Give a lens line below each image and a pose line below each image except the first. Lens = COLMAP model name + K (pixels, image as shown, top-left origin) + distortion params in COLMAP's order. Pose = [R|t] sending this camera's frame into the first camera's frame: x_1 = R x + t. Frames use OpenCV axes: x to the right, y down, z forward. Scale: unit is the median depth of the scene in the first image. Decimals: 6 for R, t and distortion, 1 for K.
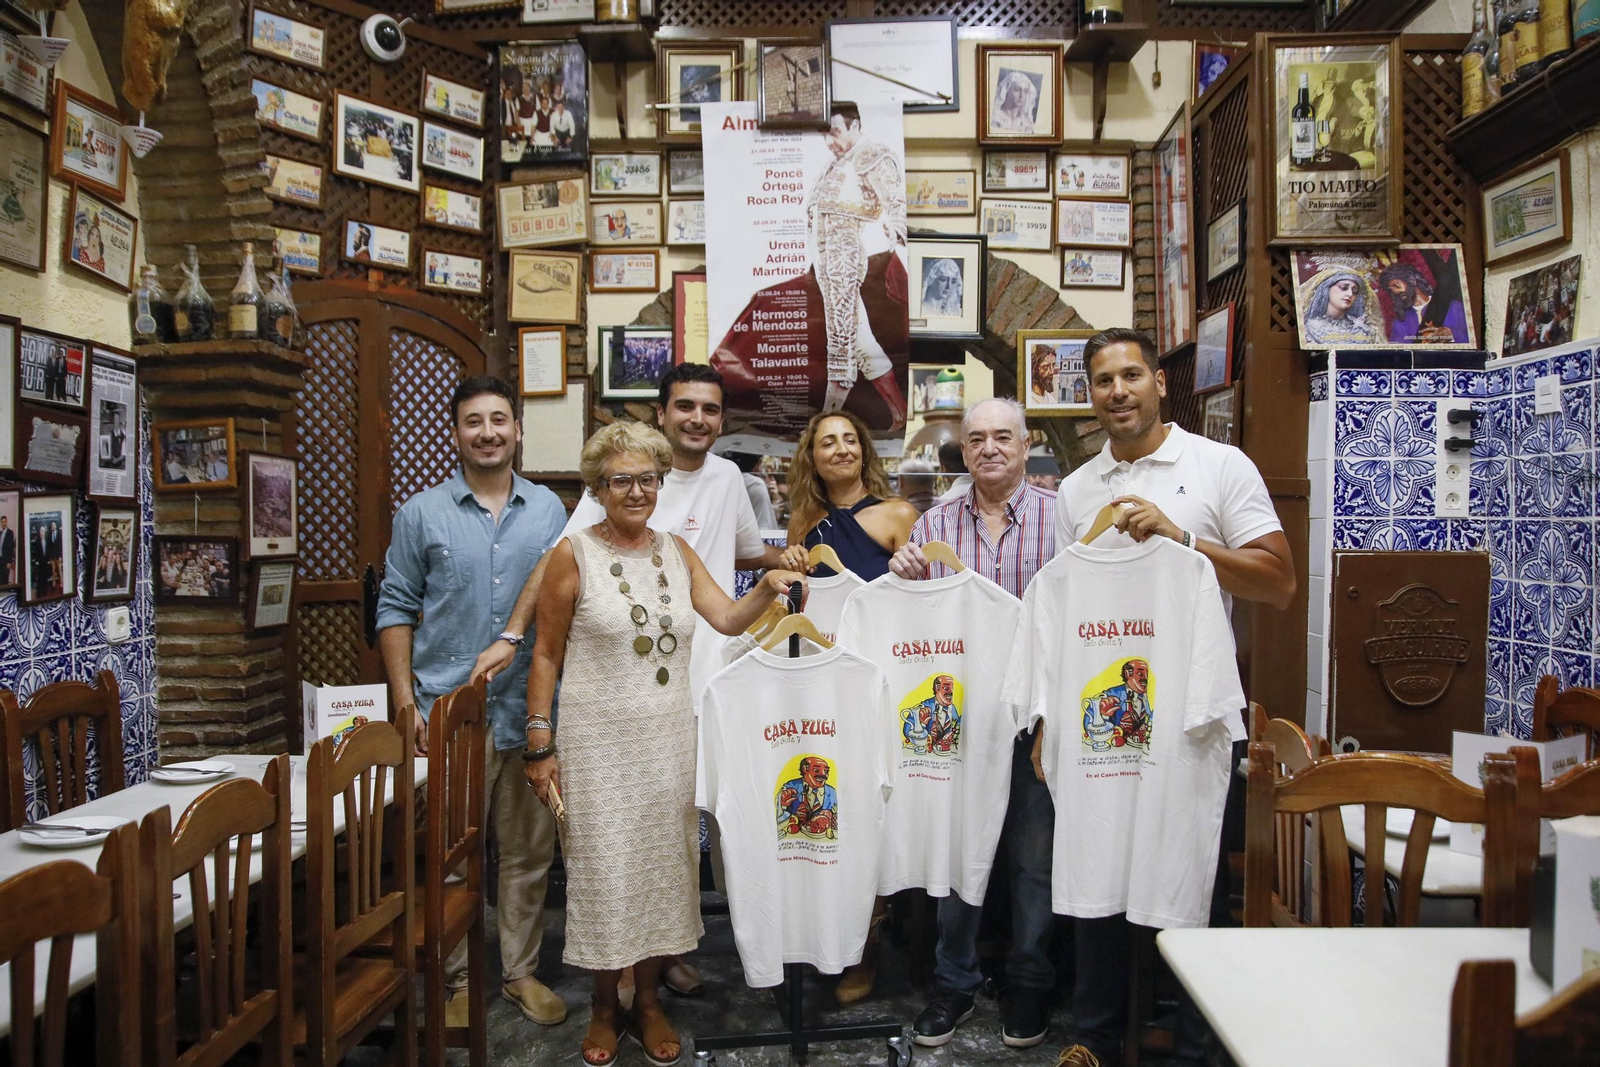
lens RADIAL K [[1221.0, 0, 797.2], [0, 1221.0, 545.0], [0, 0, 1]] dist [-0.123542, 0.110222]
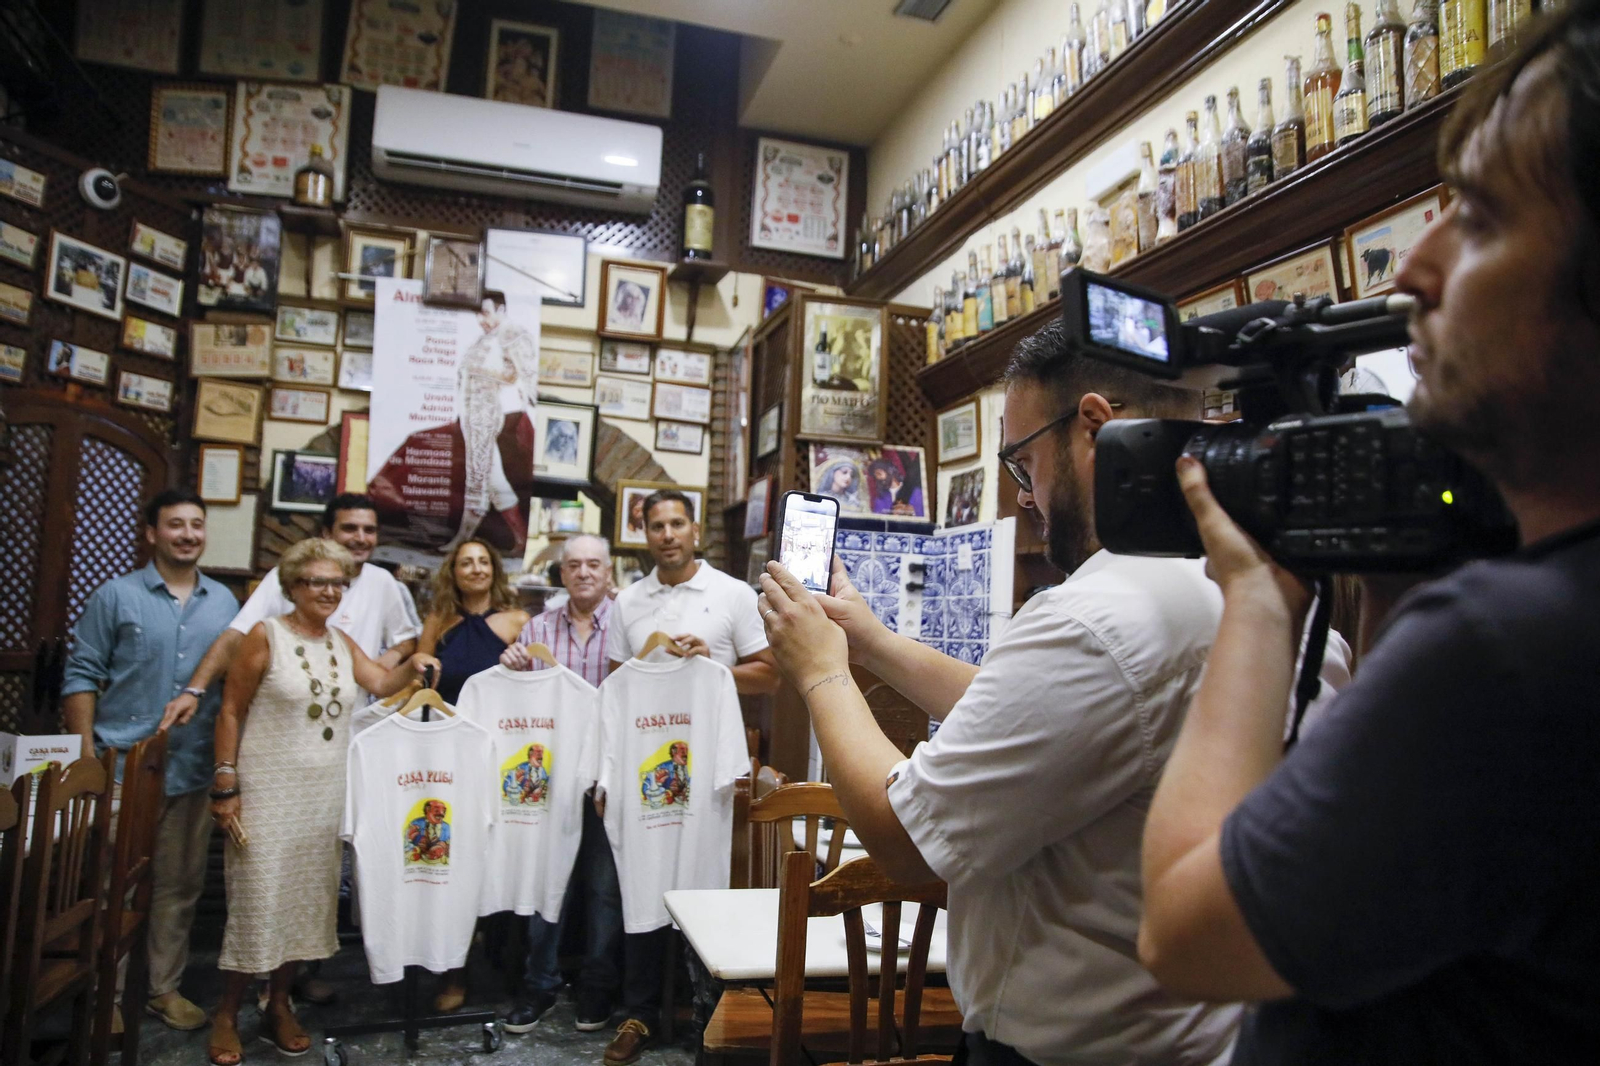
lens RADIAL K [[1129.9, 0, 797.5], [0, 1129.9, 537.8], [0, 0, 1]] dist [-0.117683, 0.081028]
pose [[0.948387, 0.067546, 0.309837, -0.004974], [-0.035222, 0.993443, -0.108764, 0.008032], [-0.315152, 0.092237, 0.944548, -0.203165]]
